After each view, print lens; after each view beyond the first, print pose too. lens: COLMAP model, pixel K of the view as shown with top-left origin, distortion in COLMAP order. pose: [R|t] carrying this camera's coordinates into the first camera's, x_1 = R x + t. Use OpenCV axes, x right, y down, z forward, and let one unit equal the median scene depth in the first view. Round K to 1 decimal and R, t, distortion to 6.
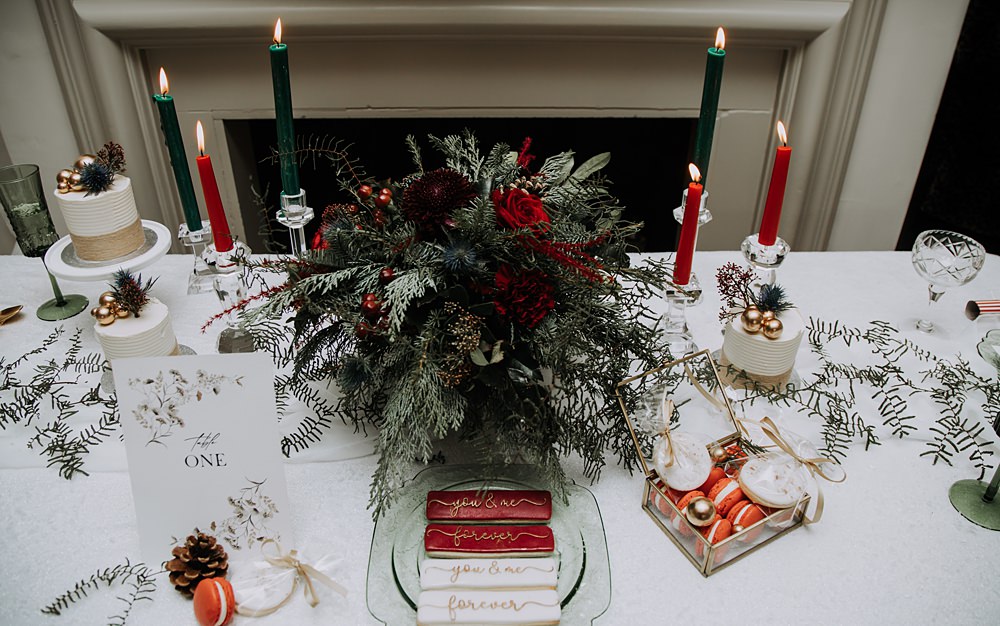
lens RADIAL K [[722.8, 0, 501.6], [0, 722.8, 309.7], [0, 0, 1]] dist [-0.077821, 0.016822]
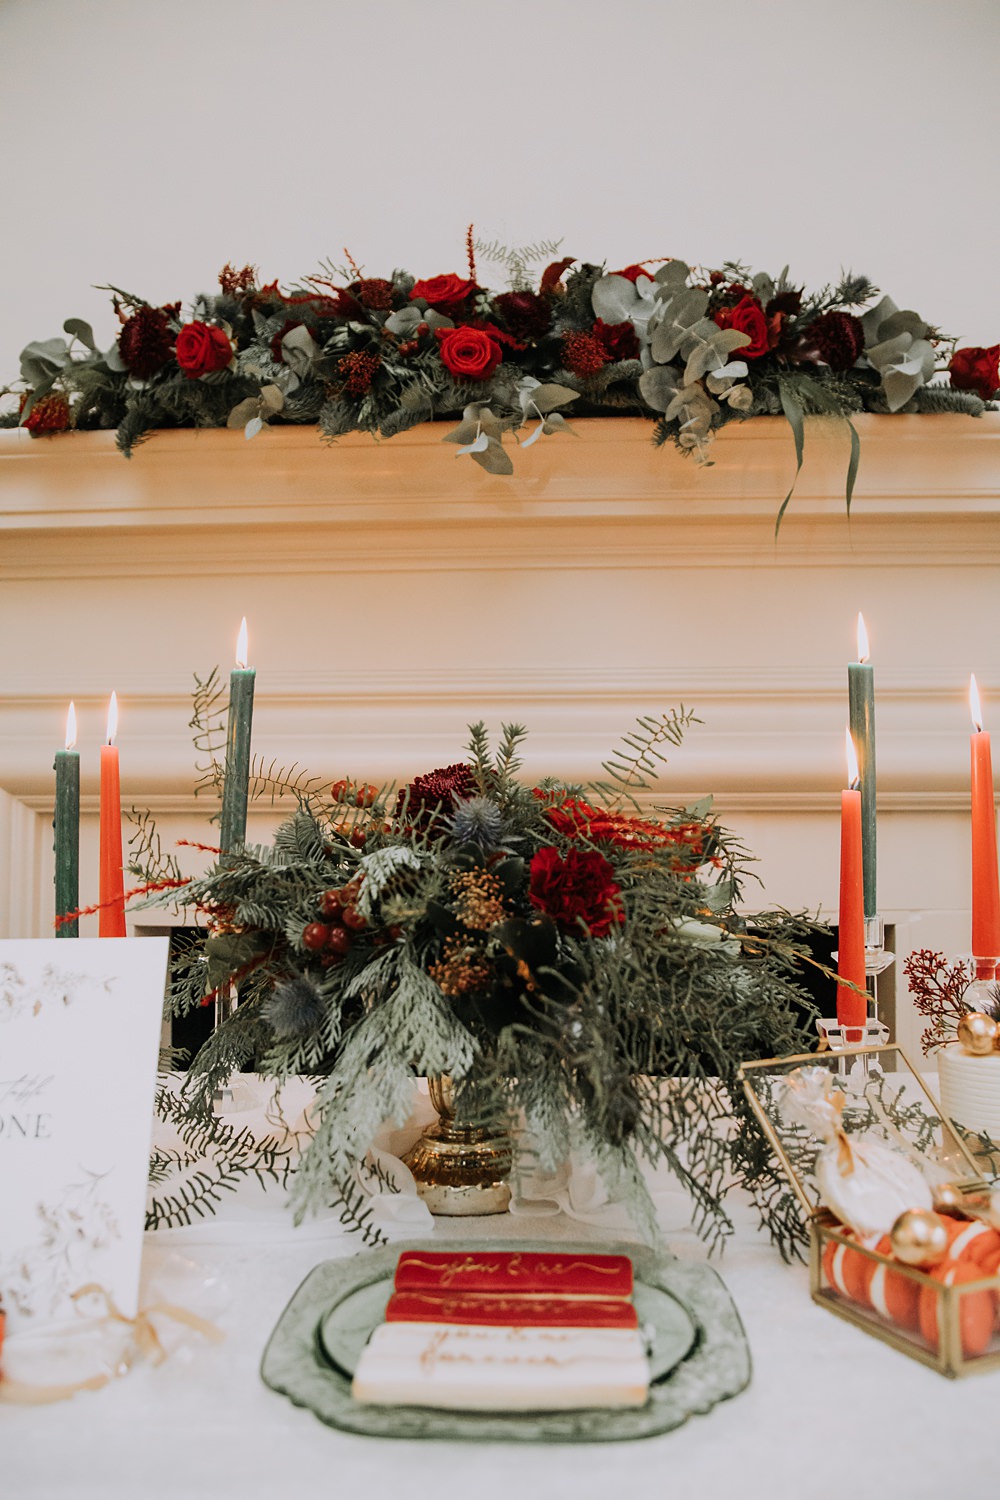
lens RADIAL K [[1202.5, 0, 500.6], [0, 1202.5, 738.6], [0, 0, 1]] dist [-0.026584, 0.012937]
pose [[0.997633, -0.009673, -0.068076, 0.035251], [-0.032366, 0.807452, -0.589045, 0.456959], [0.060666, 0.589854, 0.805228, 0.060156]]
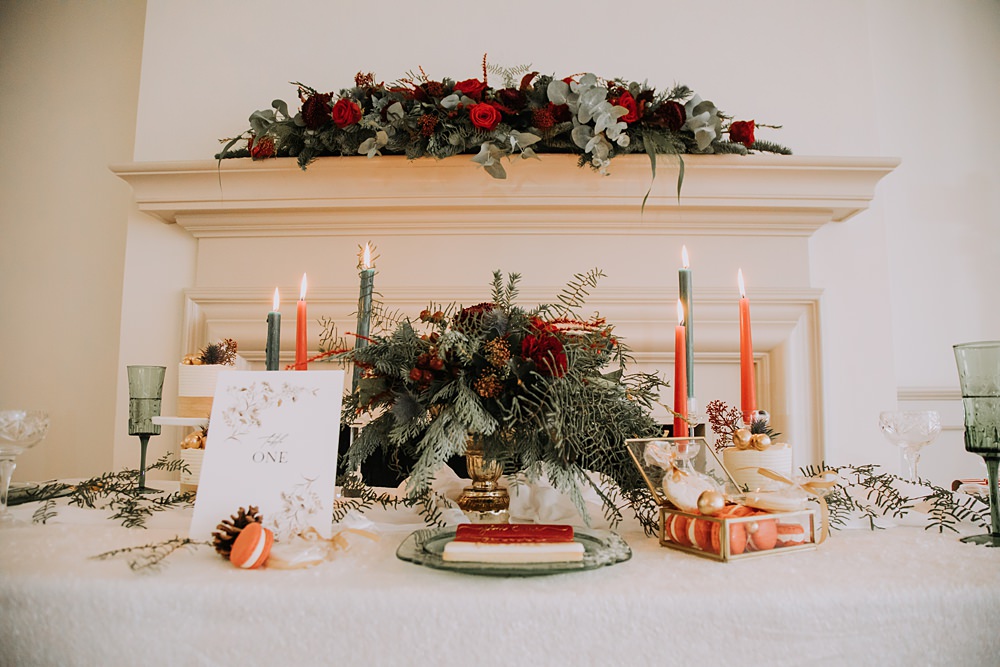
lens RADIAL K [[688.4, 0, 500.2], [0, 688.4, 331.1], [0, 0, 1]] dist [-0.070543, -0.003146]
pose [[0.998998, -0.001722, -0.044715, 0.006664], [-0.026916, 0.775166, -0.631185, 0.661876], [0.035749, 0.631756, 0.774343, 0.021597]]
